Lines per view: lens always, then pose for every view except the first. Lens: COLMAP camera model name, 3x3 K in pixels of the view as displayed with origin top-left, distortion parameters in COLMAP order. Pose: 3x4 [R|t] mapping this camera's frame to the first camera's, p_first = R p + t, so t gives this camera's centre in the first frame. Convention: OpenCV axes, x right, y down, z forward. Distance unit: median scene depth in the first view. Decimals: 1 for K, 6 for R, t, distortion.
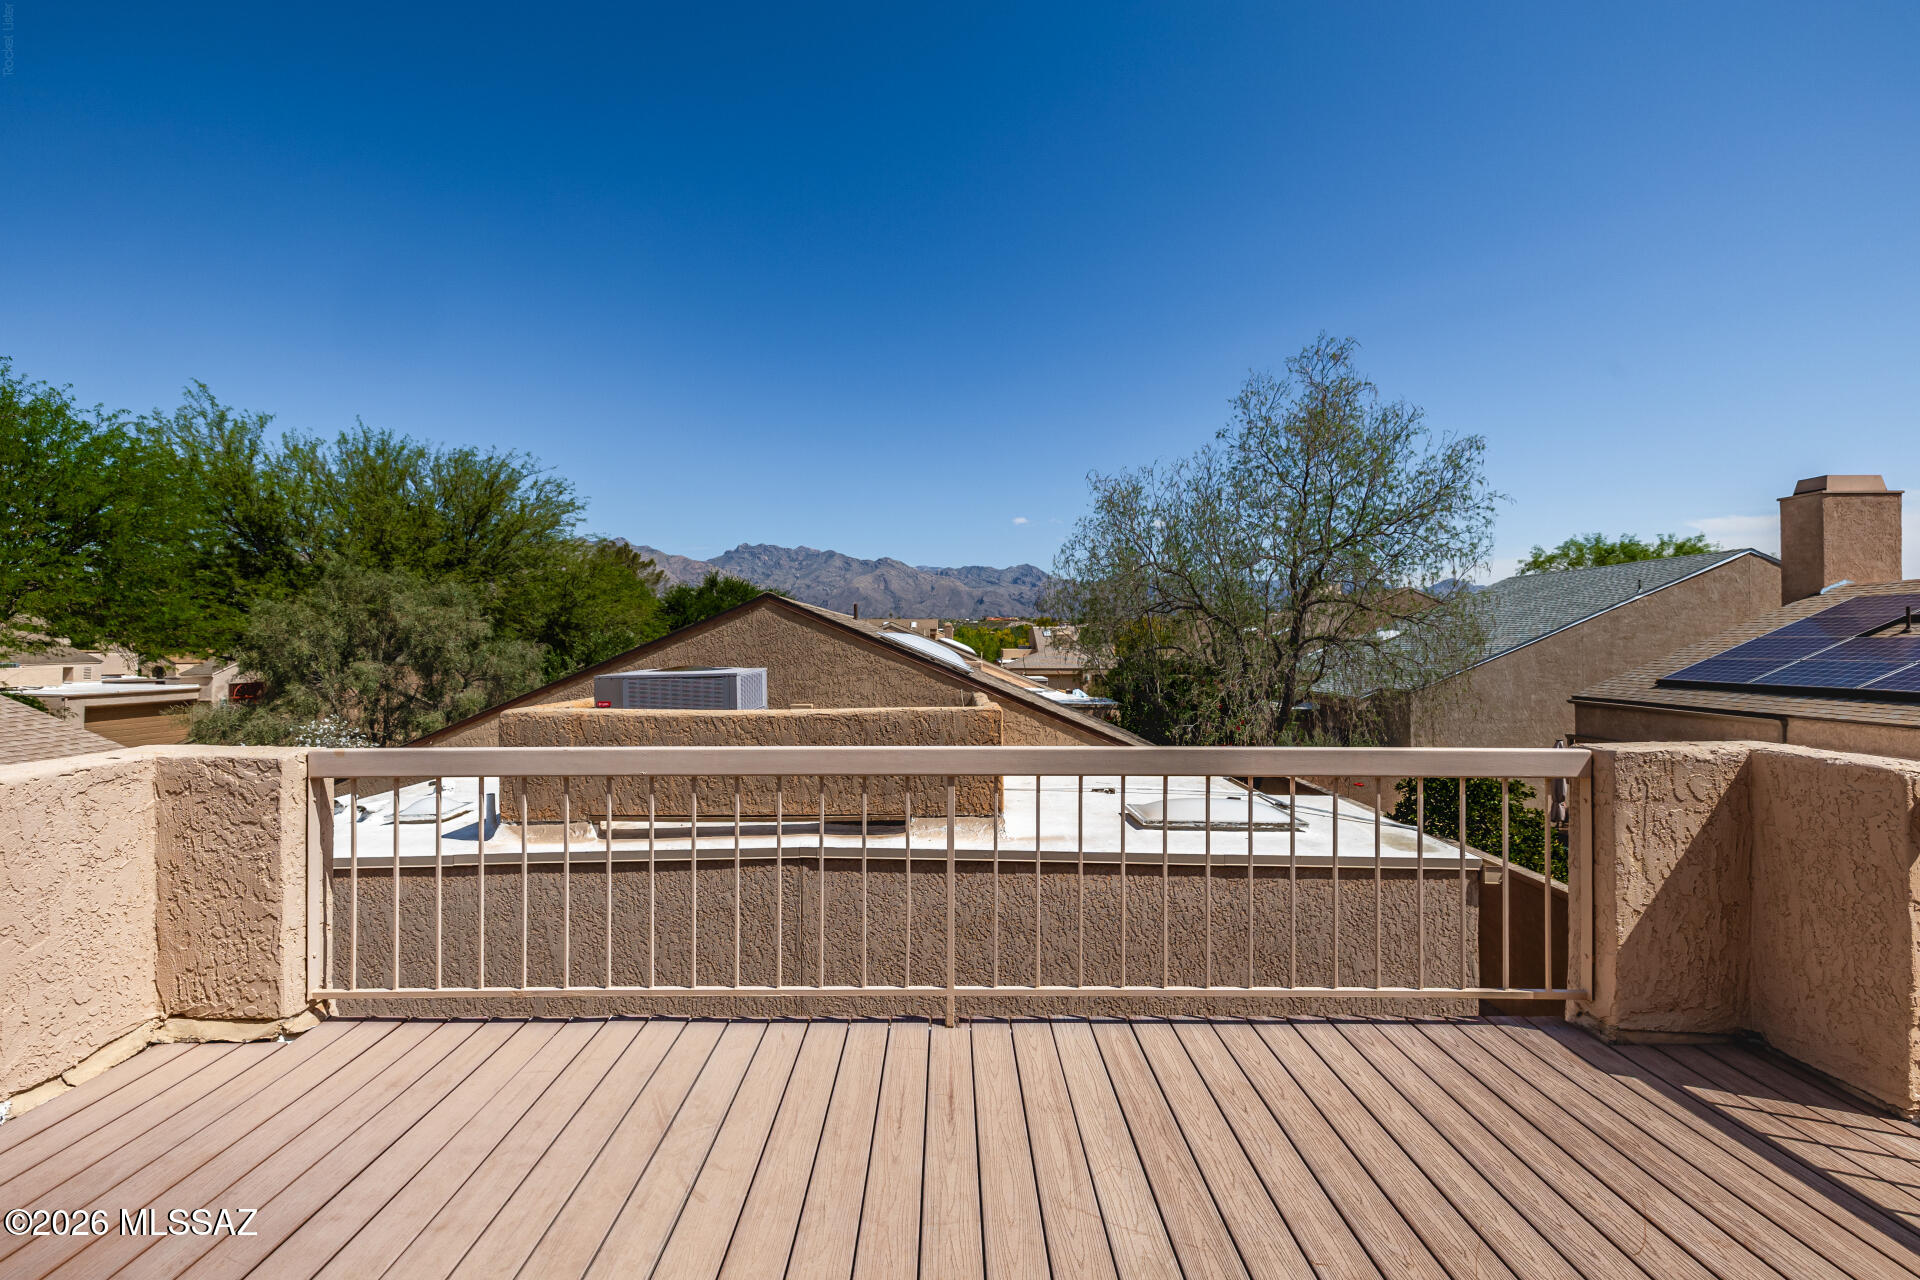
lens RADIAL K [[810.5, 0, 964.3], [0, 810.5, 636.1], [0, 0, 1]] dist [0.002955, -0.000005]
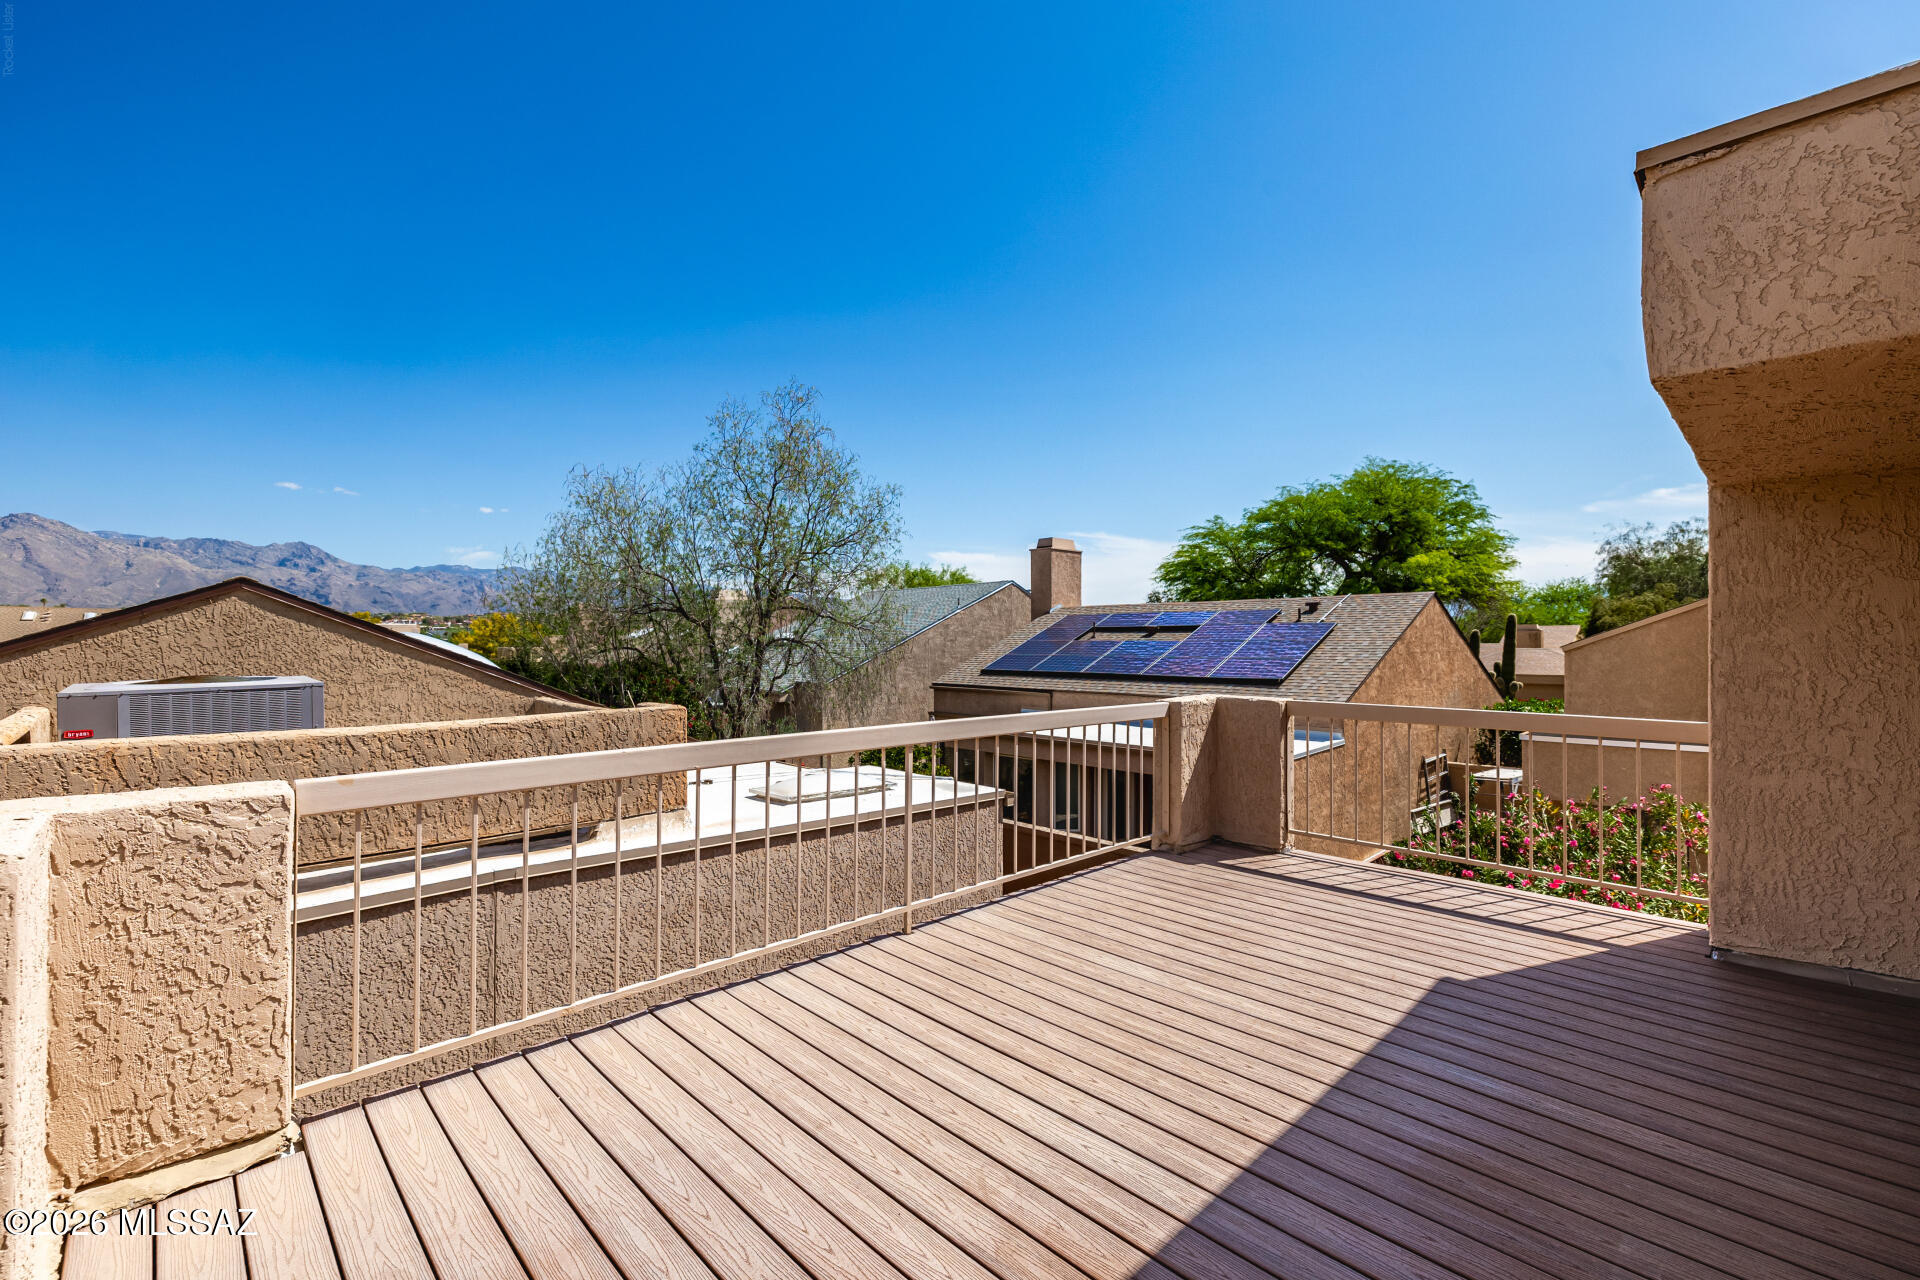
lens RADIAL K [[802.2, 0, 967.8], [0, 802.2, 639.6], [0, 0, 1]] dist [0.002339, 0.000194]
pose [[0.718546, 0.004409, 0.695465, -0.424565], [-0.006830, 0.999976, 0.000718, -0.001166], [-0.695446, -0.005266, 0.718560, -0.004426]]
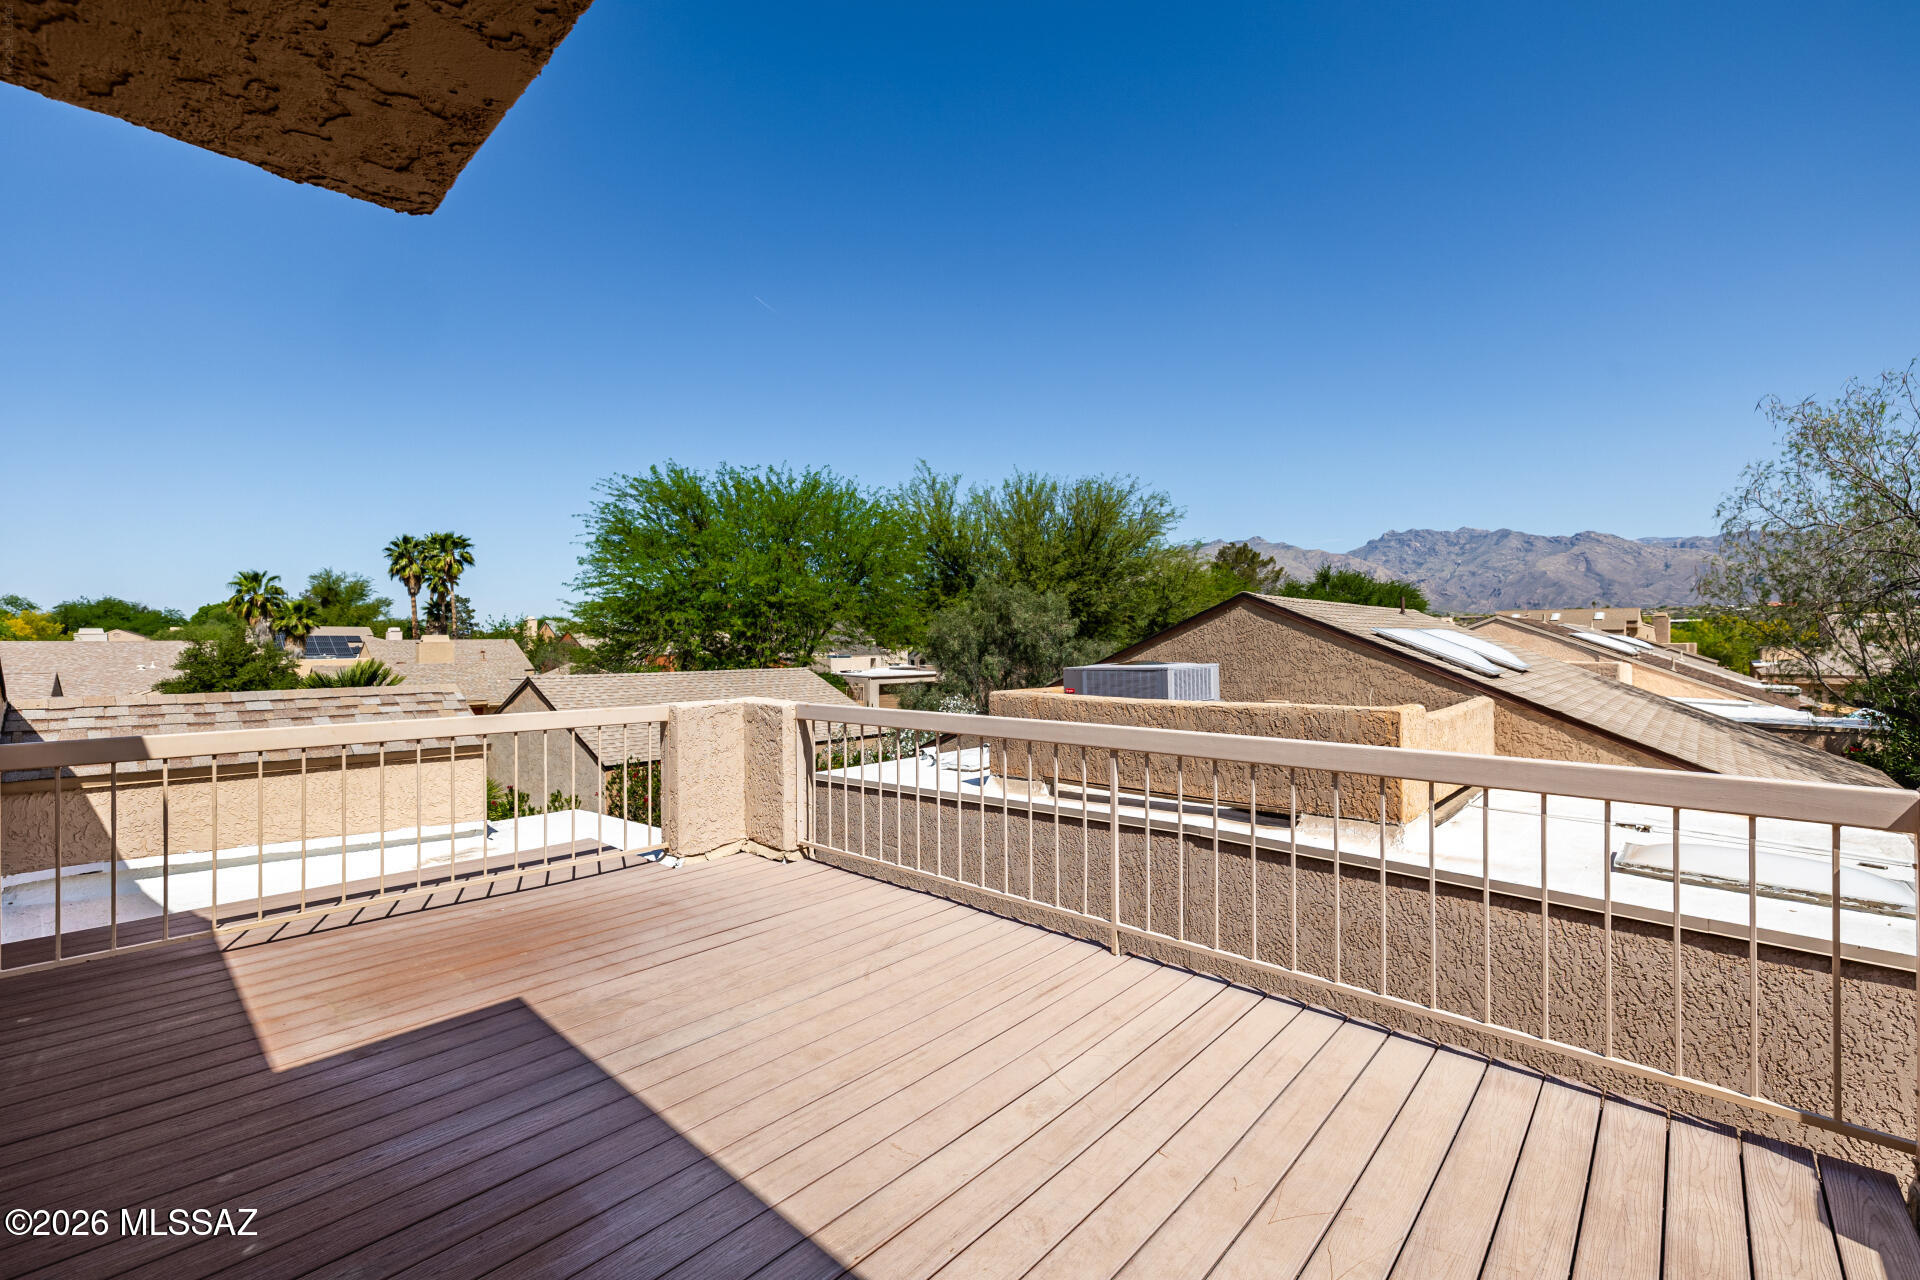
lens RADIAL K [[820.0, 0, 969.0], [0, 820.0, 639.1], [0, 0, 1]] dist [0.005106, 0.000182]
pose [[0.735806, -0.005203, -0.677172, 0.325238], [0.009947, 0.999946, 0.003124, 0.000094], [0.677119, -0.009034, 0.735818, -0.026463]]
